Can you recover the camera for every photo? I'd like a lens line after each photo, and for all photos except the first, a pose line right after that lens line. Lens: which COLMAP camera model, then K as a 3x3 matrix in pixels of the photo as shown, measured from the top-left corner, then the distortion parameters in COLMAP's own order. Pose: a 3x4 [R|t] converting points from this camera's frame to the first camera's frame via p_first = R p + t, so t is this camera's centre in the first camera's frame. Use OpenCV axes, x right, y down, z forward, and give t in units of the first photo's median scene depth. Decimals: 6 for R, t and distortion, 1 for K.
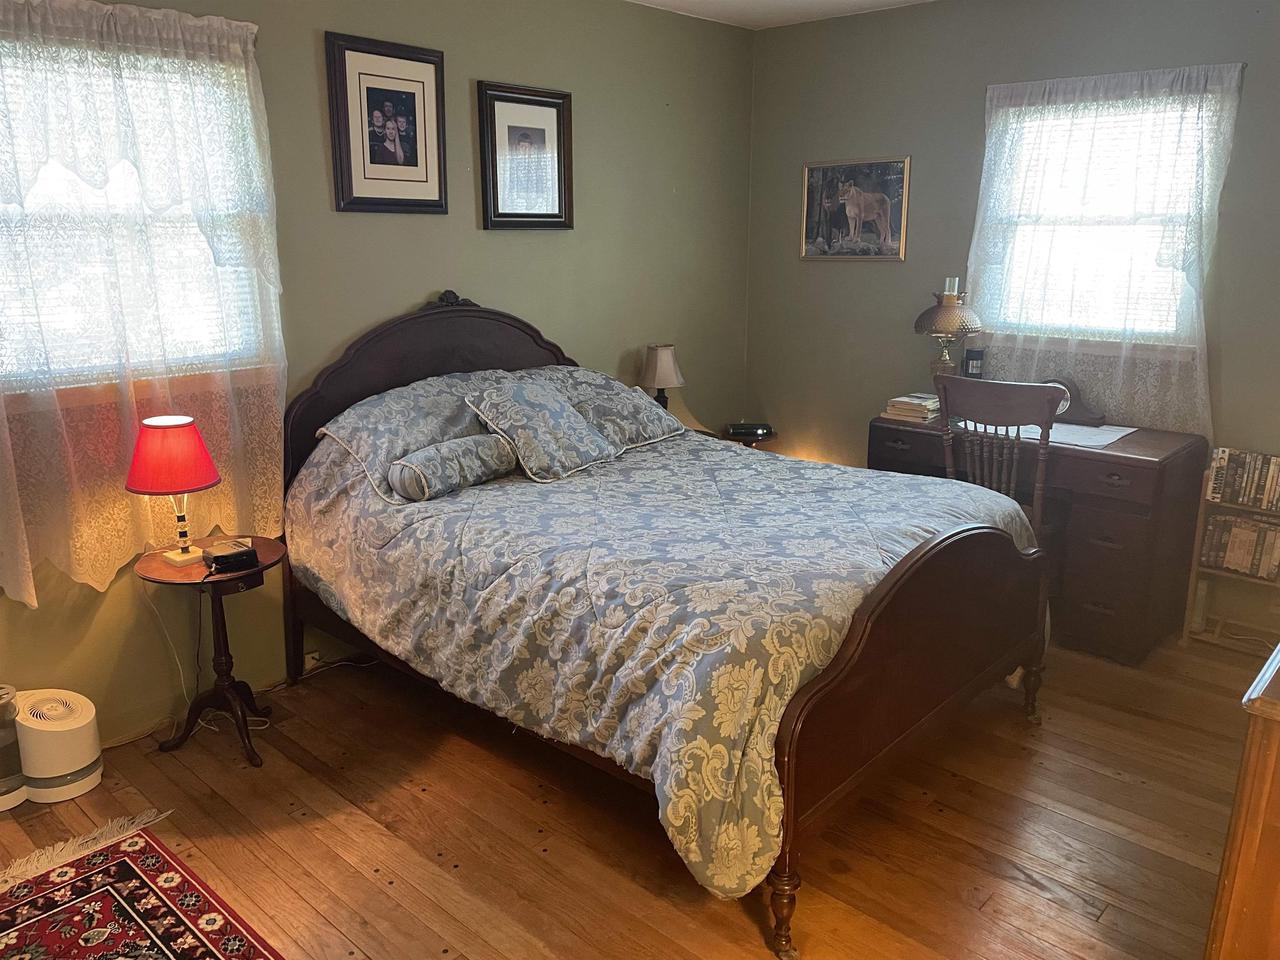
lens RADIAL K [[950.0, 0, 647.0], [0, 950.0, 479.2], [0, 0, 1]] dist [0.067183, -0.103805]
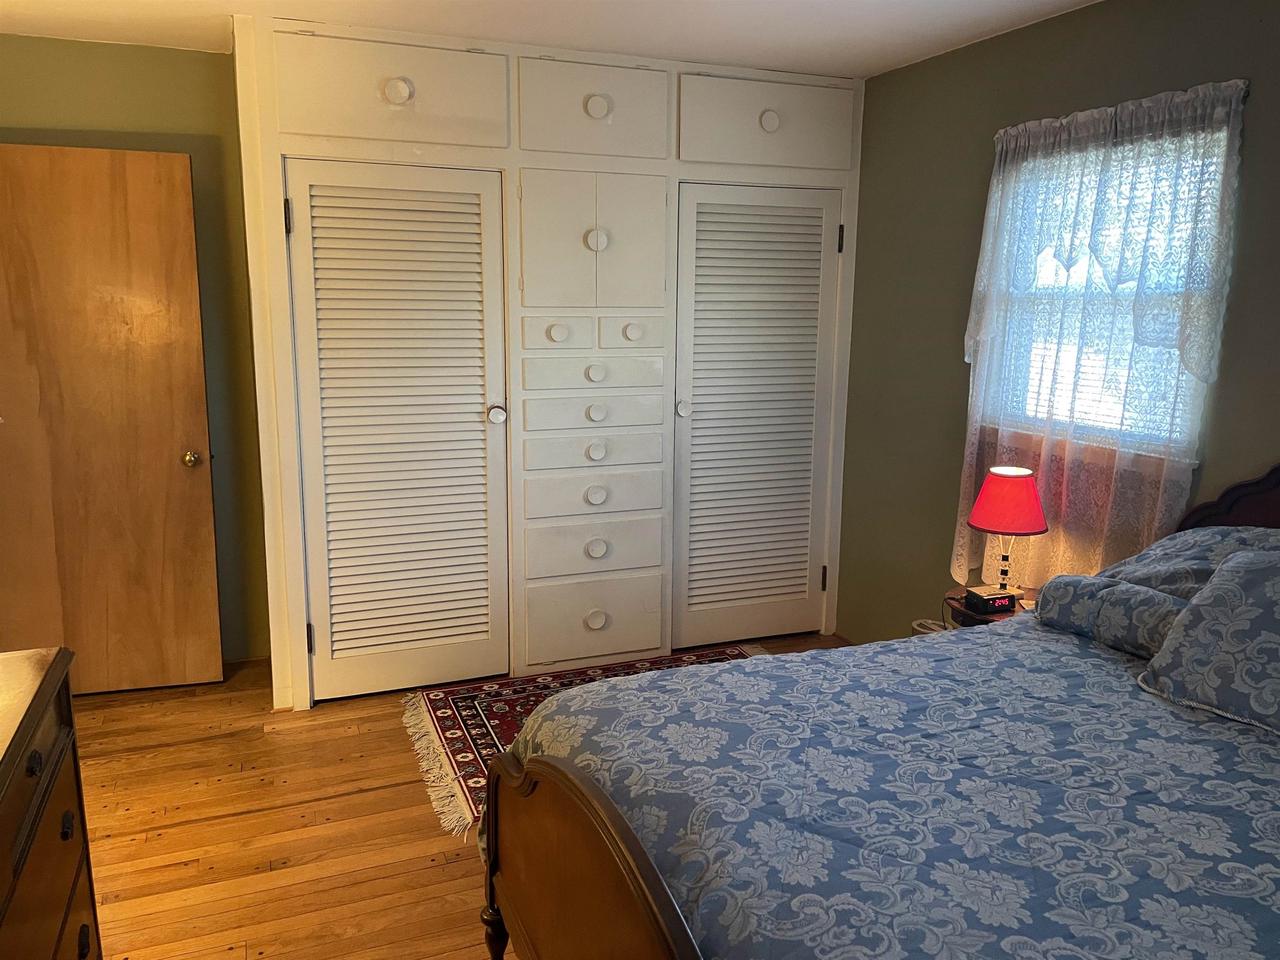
lens RADIAL K [[950.0, 0, 647.0], [0, 950.0, 479.2], [0, 0, 1]] dist [0.067183, -0.103805]
pose [[-0.445228, 0.160989, -0.880826, 0.661157], [-0.232267, 0.929269, 0.287246, -0.262940], [0.864768, 0.332477, -0.376344, 0.992558]]
